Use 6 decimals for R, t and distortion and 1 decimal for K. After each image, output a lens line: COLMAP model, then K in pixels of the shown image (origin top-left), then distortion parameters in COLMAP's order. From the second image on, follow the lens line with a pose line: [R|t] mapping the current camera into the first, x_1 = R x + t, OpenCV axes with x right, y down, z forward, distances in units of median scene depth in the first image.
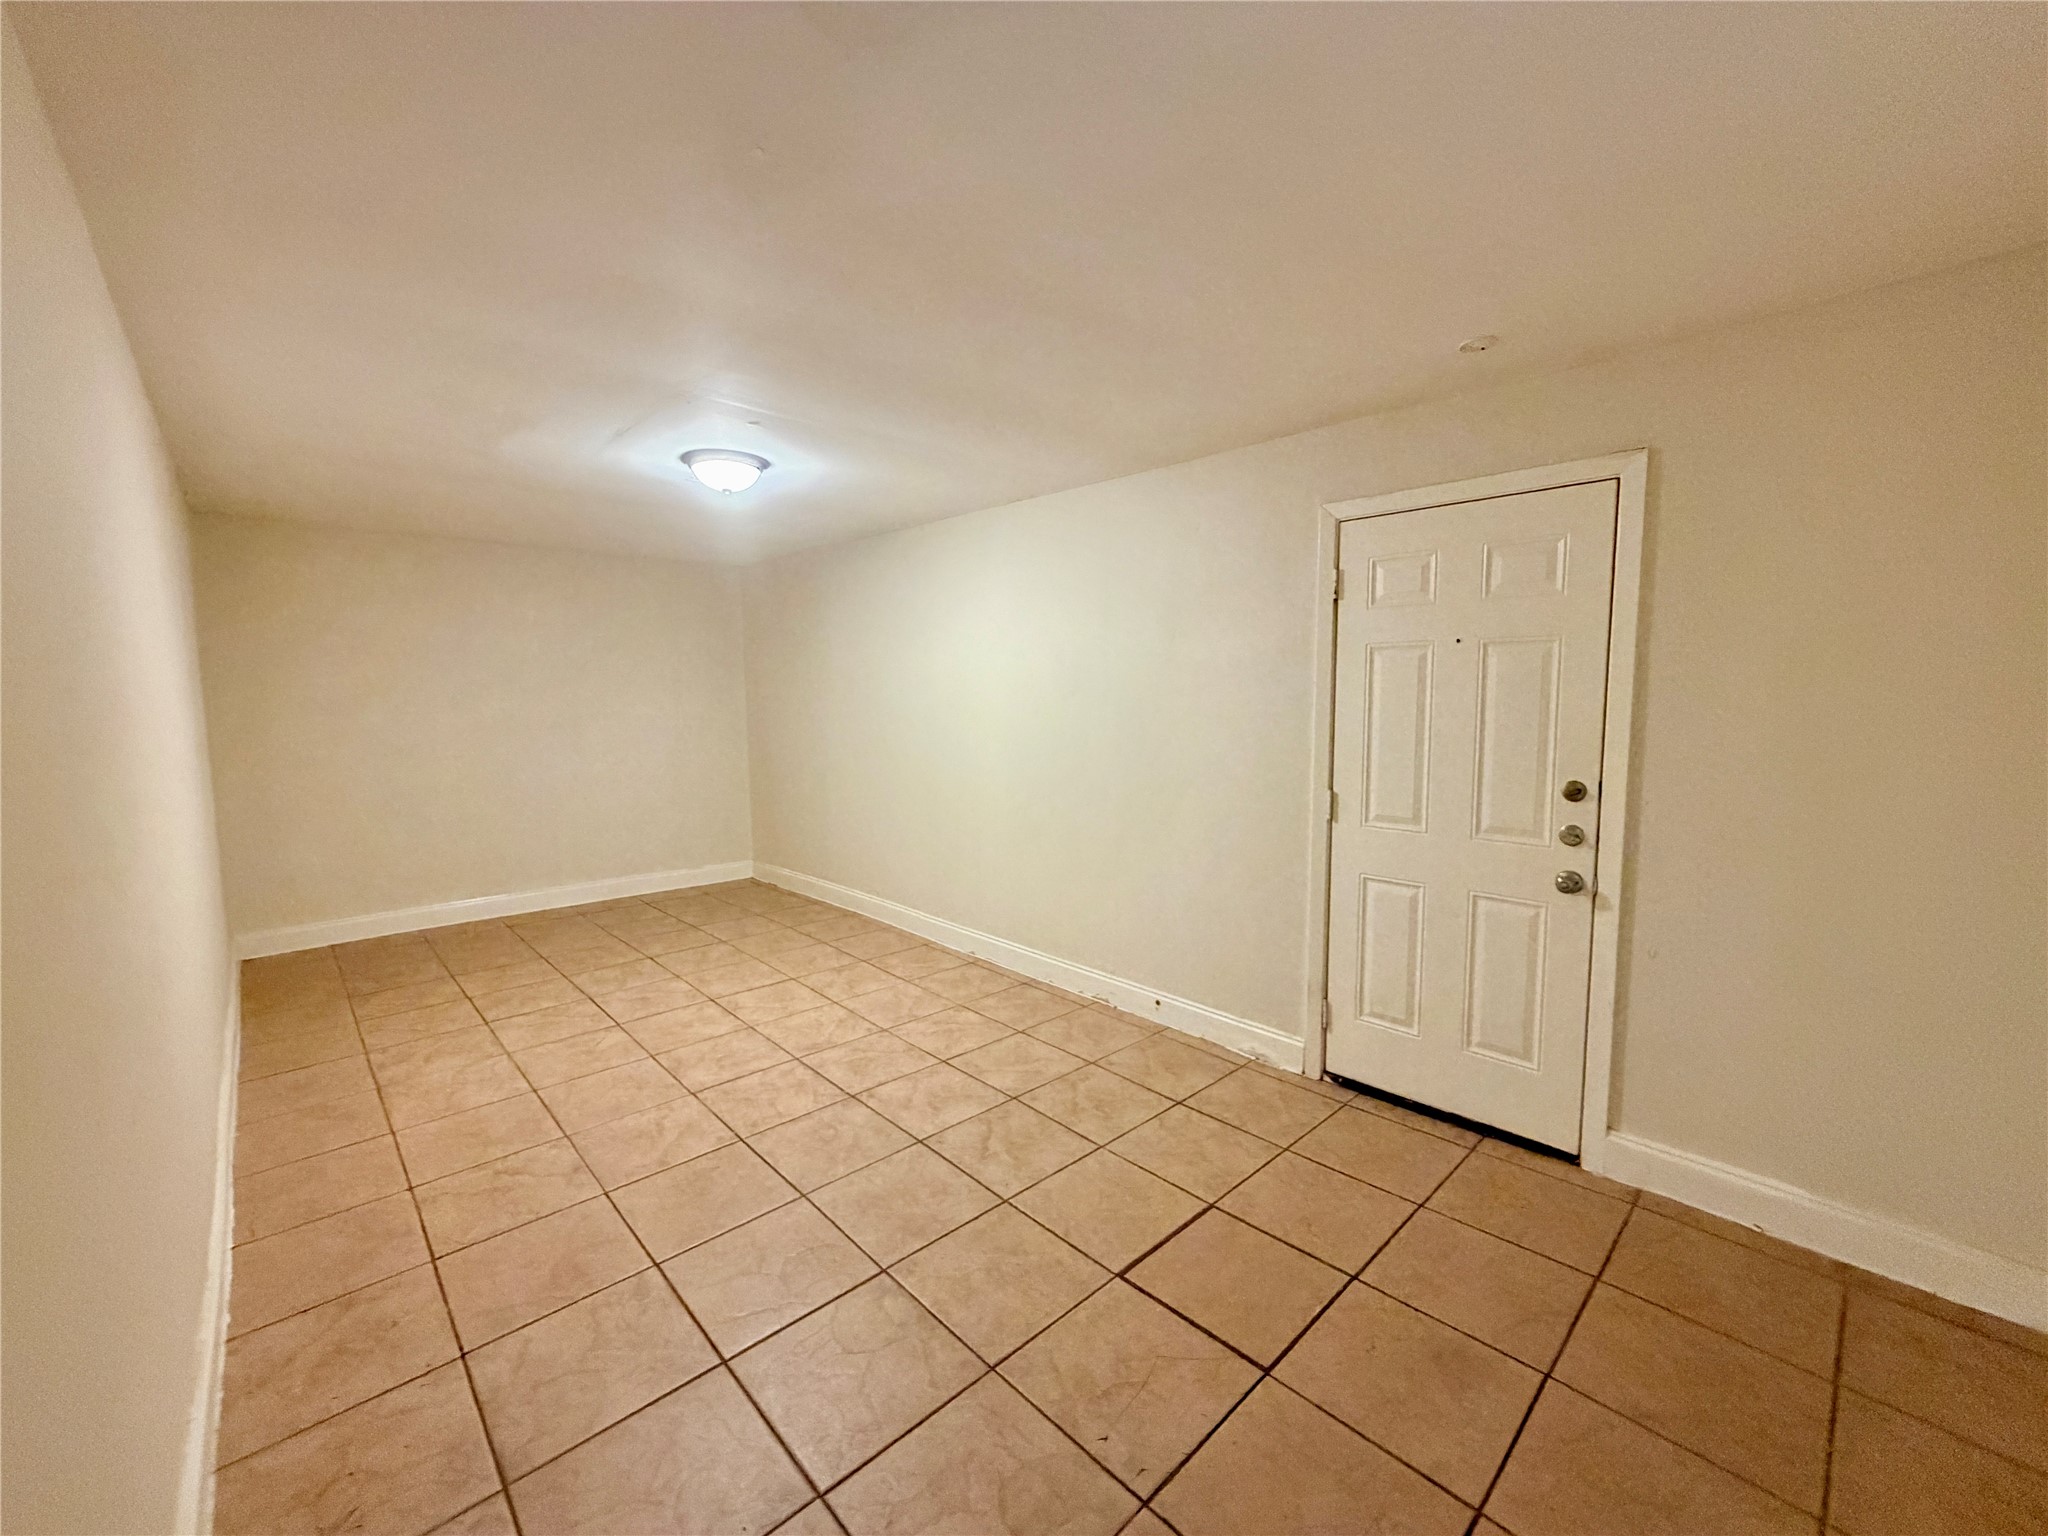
lens RADIAL K [[816.8, 0, 1018.4], [0, 816.8, 765.0], [0, 0, 1]] dist [0.001671, -0.000178]
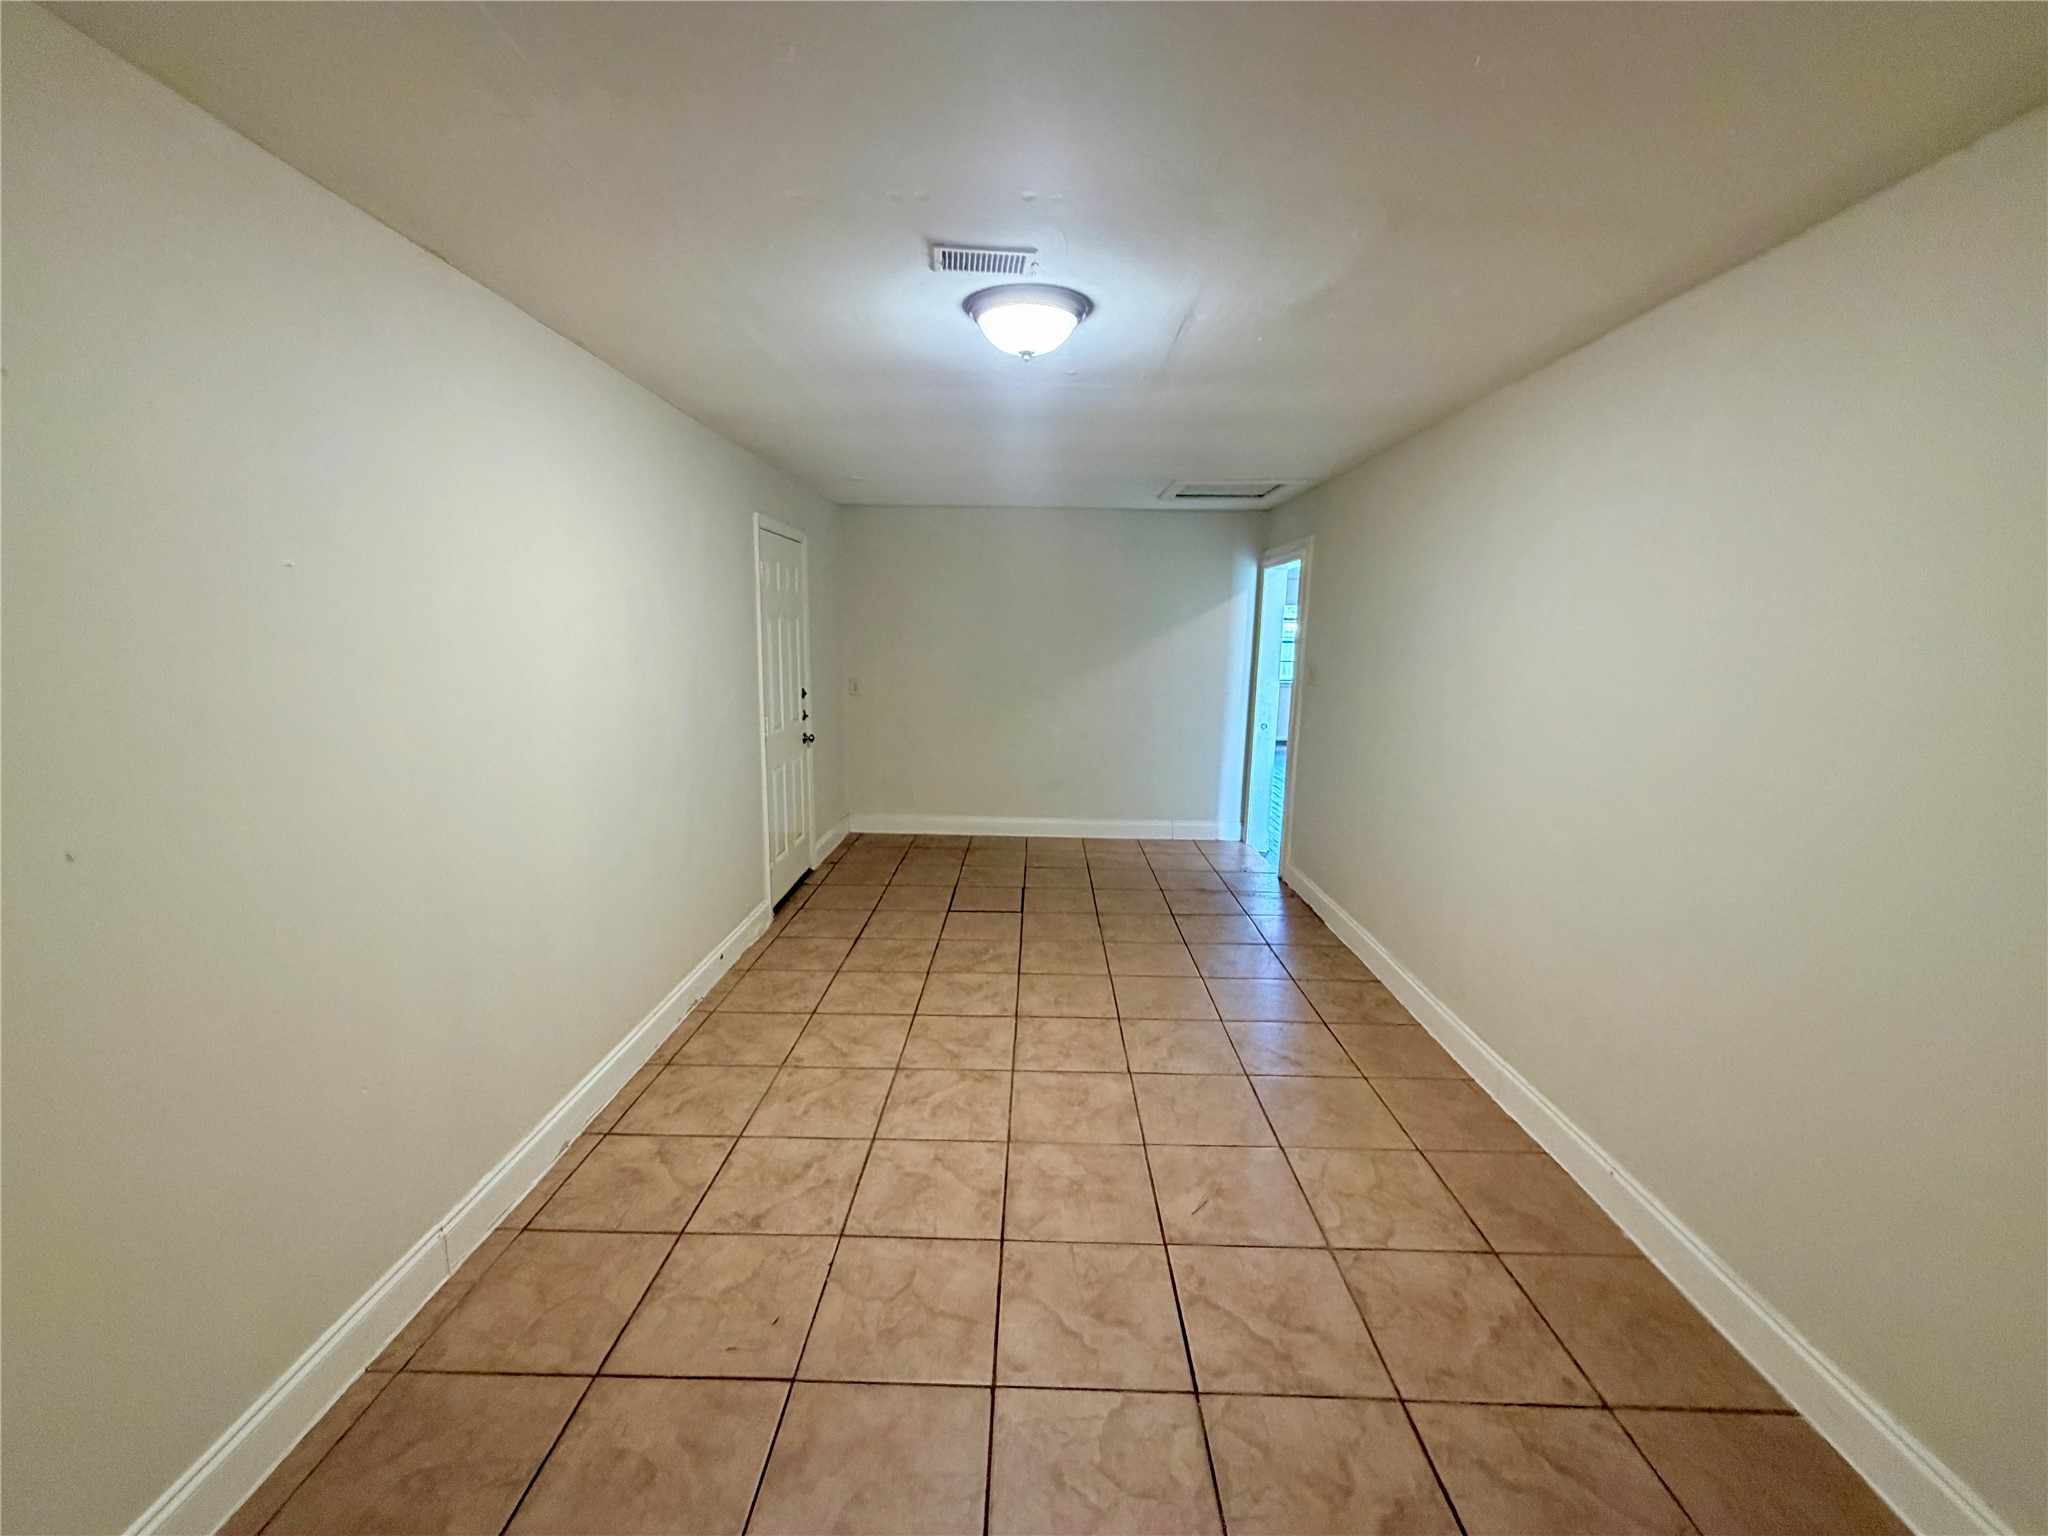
lens RADIAL K [[816.8, 0, 1018.4], [0, 816.8, 765.0], [0, 0, 1]] dist [0.001671, -0.000178]
pose [[-0.713064, -0.119363, 0.690863, -0.857914], [0.056106, 0.972525, 0.225937, -0.169975], [-0.698850, 0.199869, -0.686776, 1.550308]]
